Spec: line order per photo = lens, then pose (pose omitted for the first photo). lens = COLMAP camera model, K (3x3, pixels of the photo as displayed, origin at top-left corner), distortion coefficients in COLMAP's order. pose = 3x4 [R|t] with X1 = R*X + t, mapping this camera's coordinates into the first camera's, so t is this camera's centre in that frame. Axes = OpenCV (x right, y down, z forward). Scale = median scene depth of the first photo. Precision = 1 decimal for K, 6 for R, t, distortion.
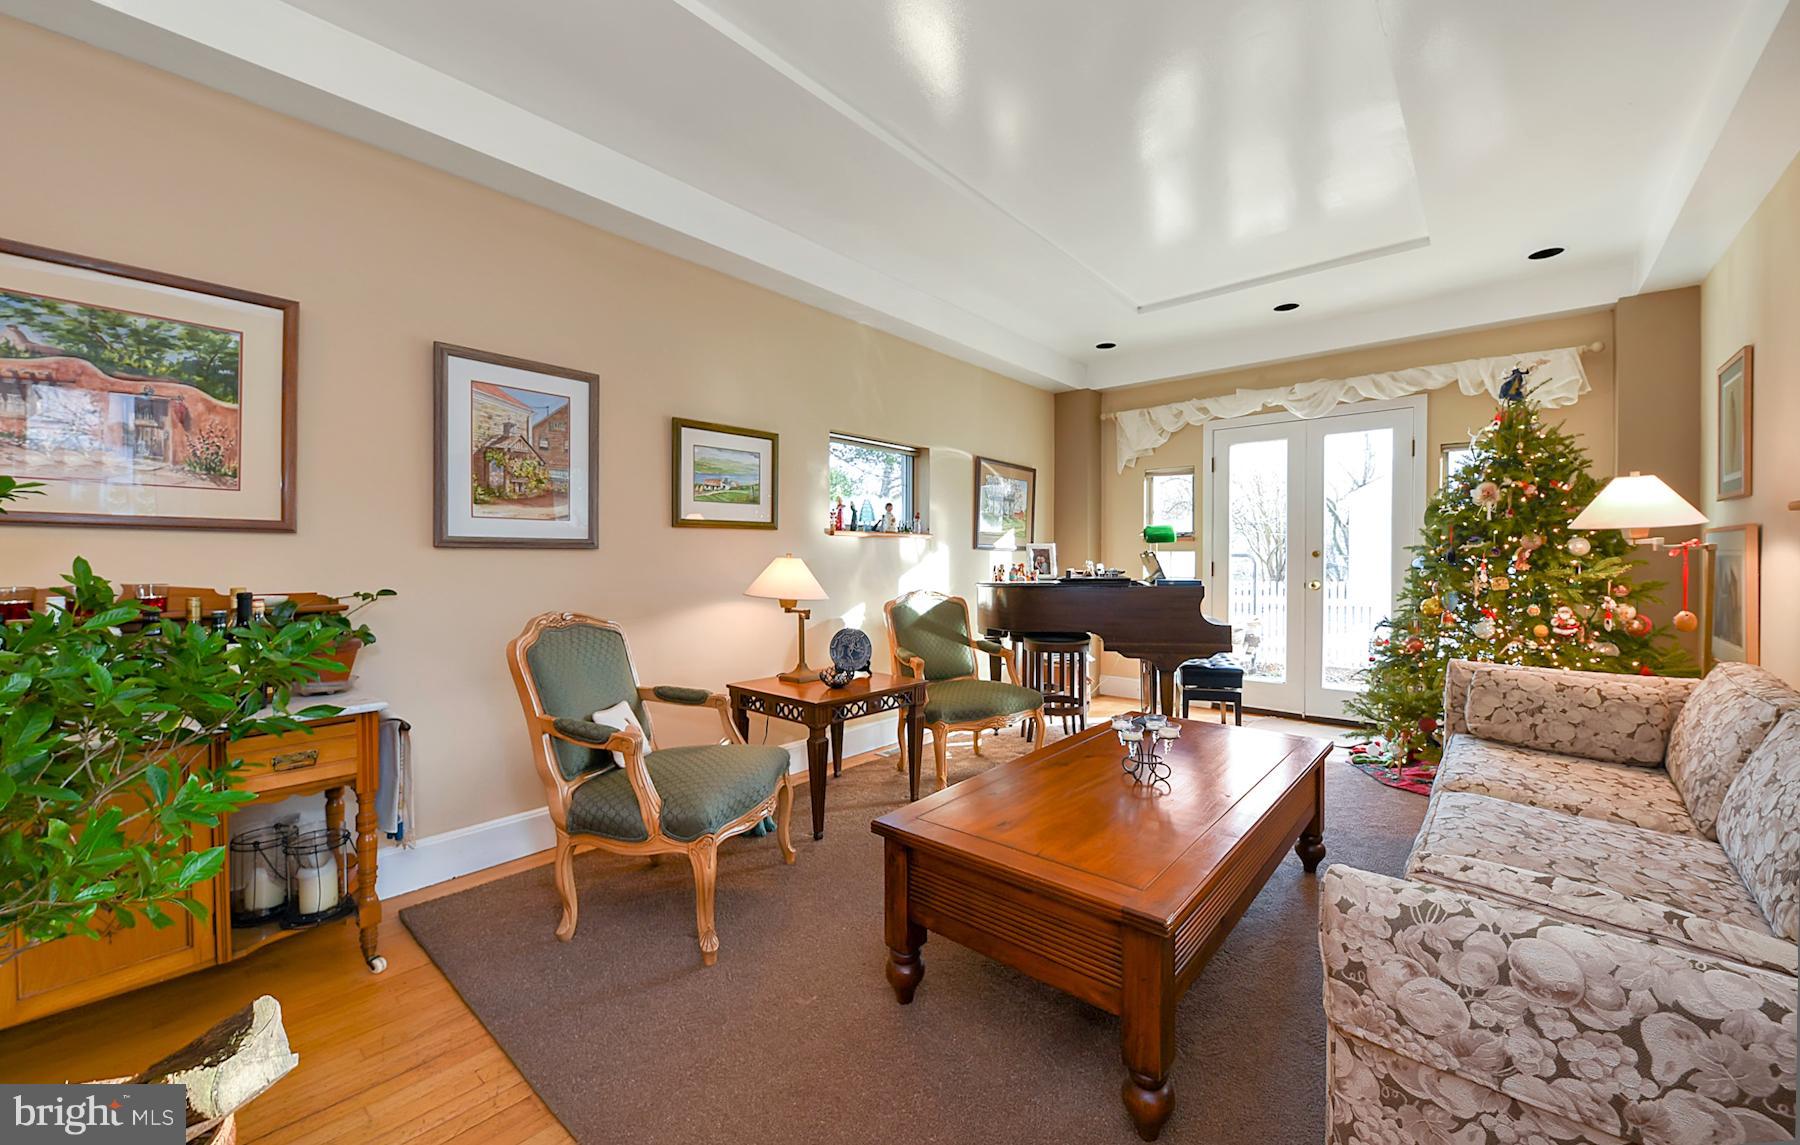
lens RADIAL K [[685.2, 0, 905.2], [0, 685.2, 555.4], [0, 0, 1]] dist [0.000555, -0.000569]
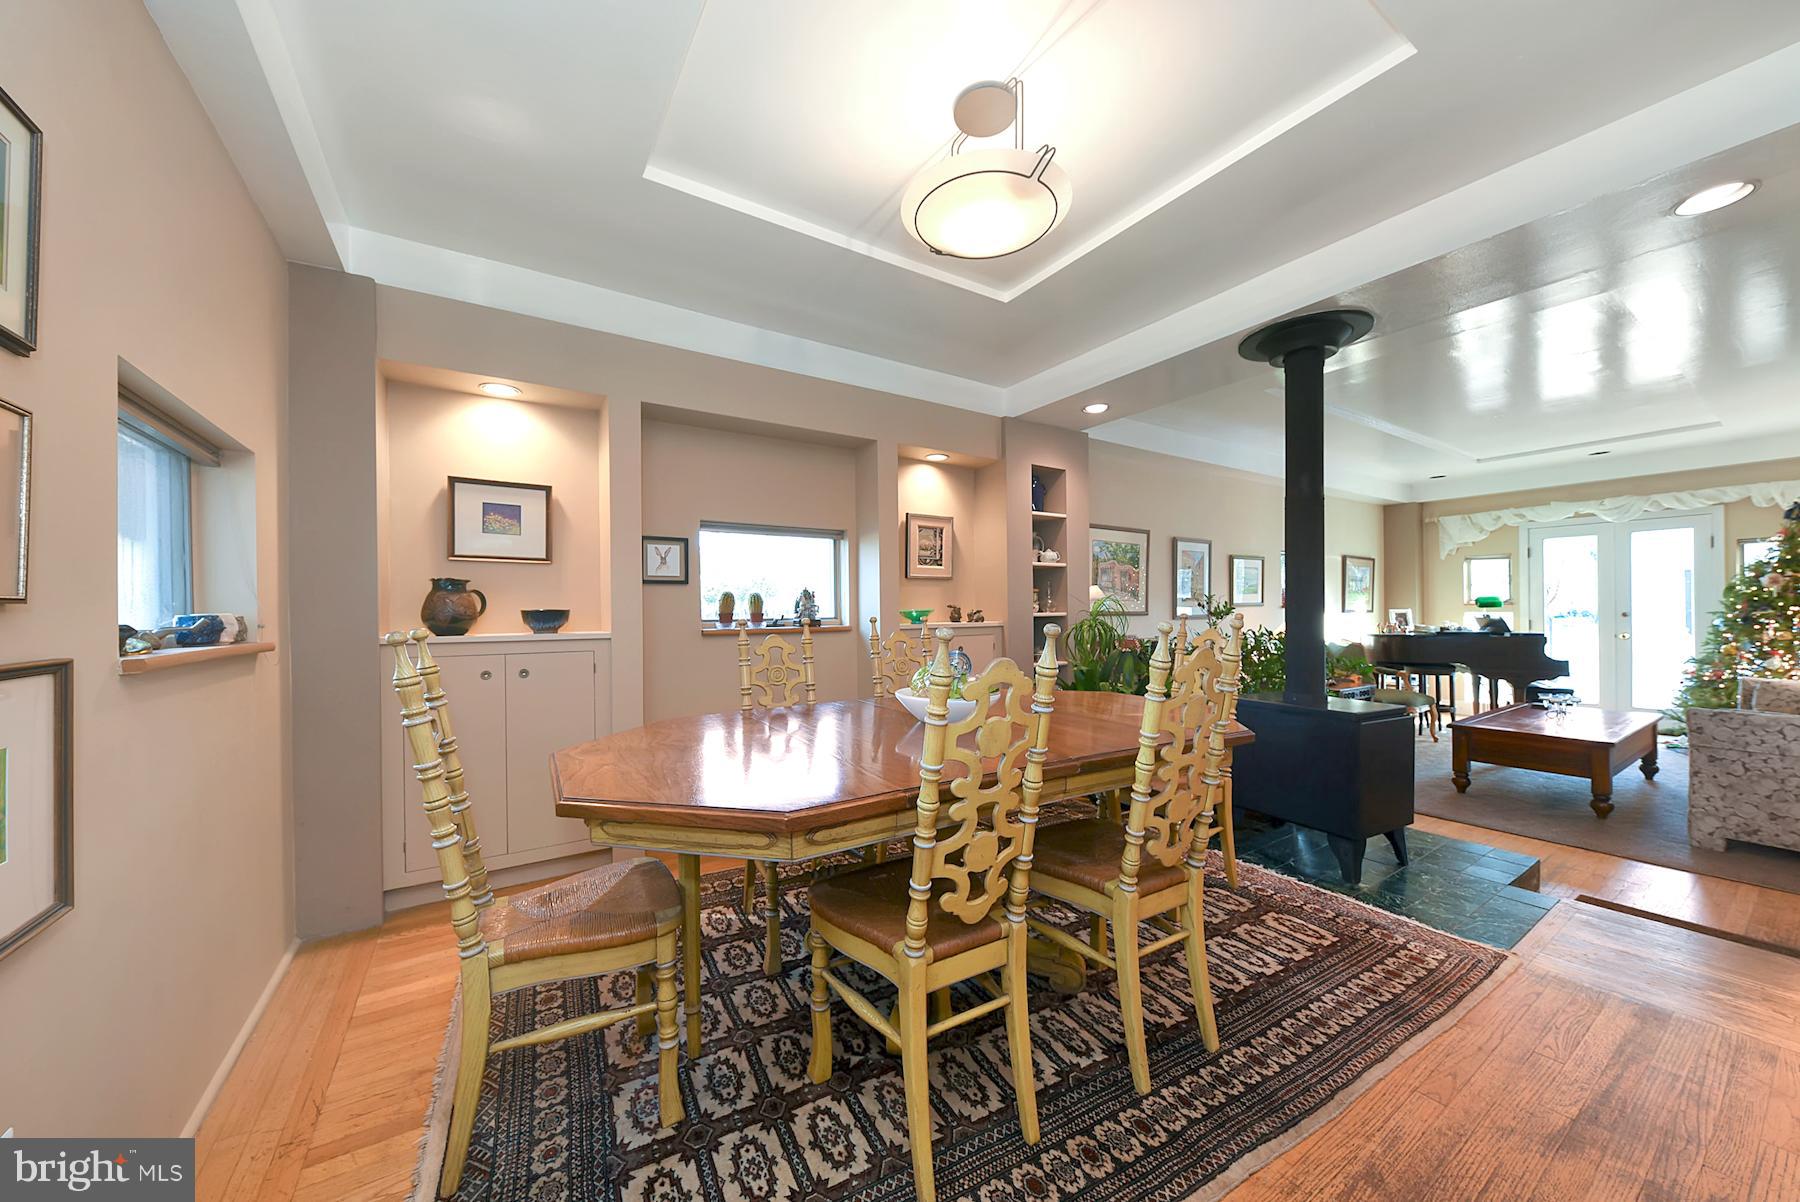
lens RADIAL K [[622.1, 0, 846.7], [0, 622.1, 603.6], [0, 0, 1]] dist [-0.012129, -0.000318]
pose [[0.949056, -0.012832, -0.314847, -0.690183], [0.011145, 0.999912, -0.007157, -0.042283], [0.314912, 0.003283, 0.949115, -0.919912]]
